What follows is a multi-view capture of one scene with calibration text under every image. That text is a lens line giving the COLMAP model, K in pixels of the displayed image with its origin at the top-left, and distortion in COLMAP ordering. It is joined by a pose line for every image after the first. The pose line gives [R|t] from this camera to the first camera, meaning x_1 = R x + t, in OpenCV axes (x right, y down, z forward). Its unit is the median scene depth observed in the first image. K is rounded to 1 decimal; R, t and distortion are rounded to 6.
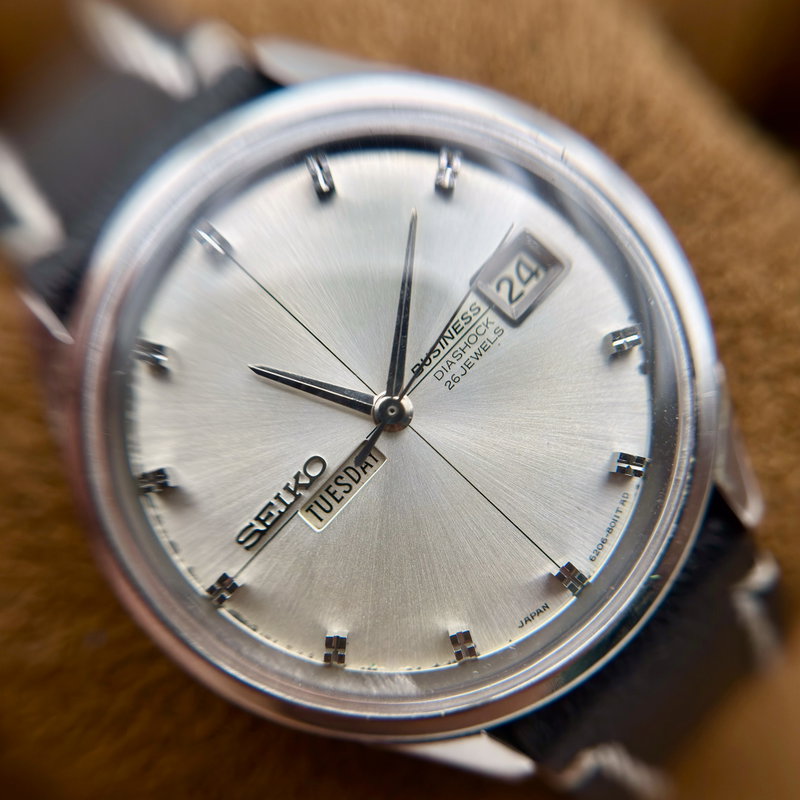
lens RADIAL K [[861.1, 0, 406.1], [0, 861.1, 424.4], [0, 0, 1]] dist [0.540695, 0.000000]
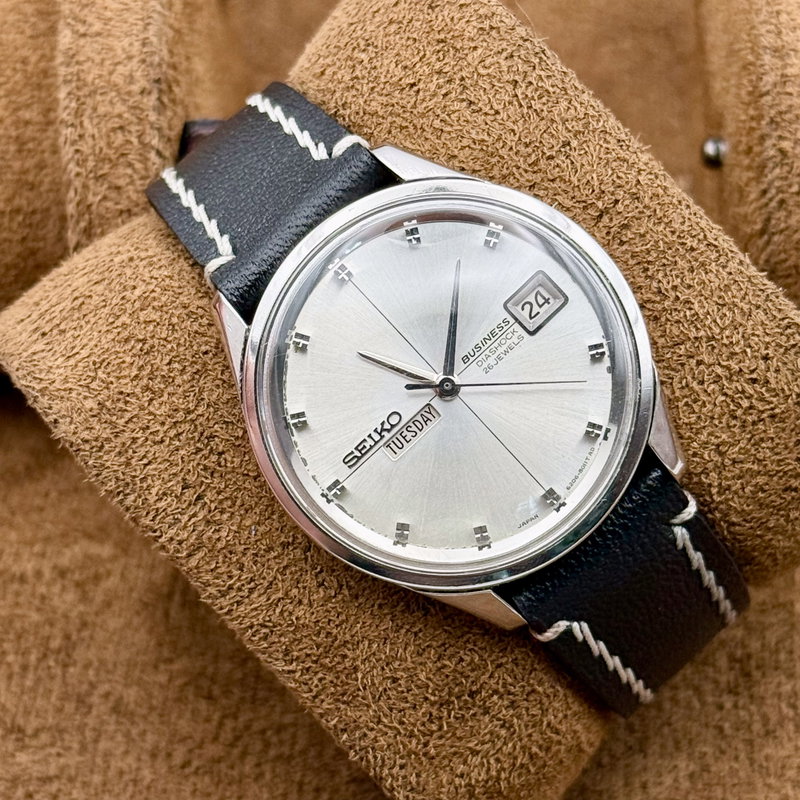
lens RADIAL K [[2764.4, 0, 379.4], [0, 2764.4, 442.1], [0, 0, 1]] dist [0.574072, 0.000000]
pose [[0.997346, 0.068033, -0.025946, -0.001878], [-0.067166, 0.997198, 0.032946, -0.067775], [0.028114, -0.031116, 0.999120, -3.867883]]
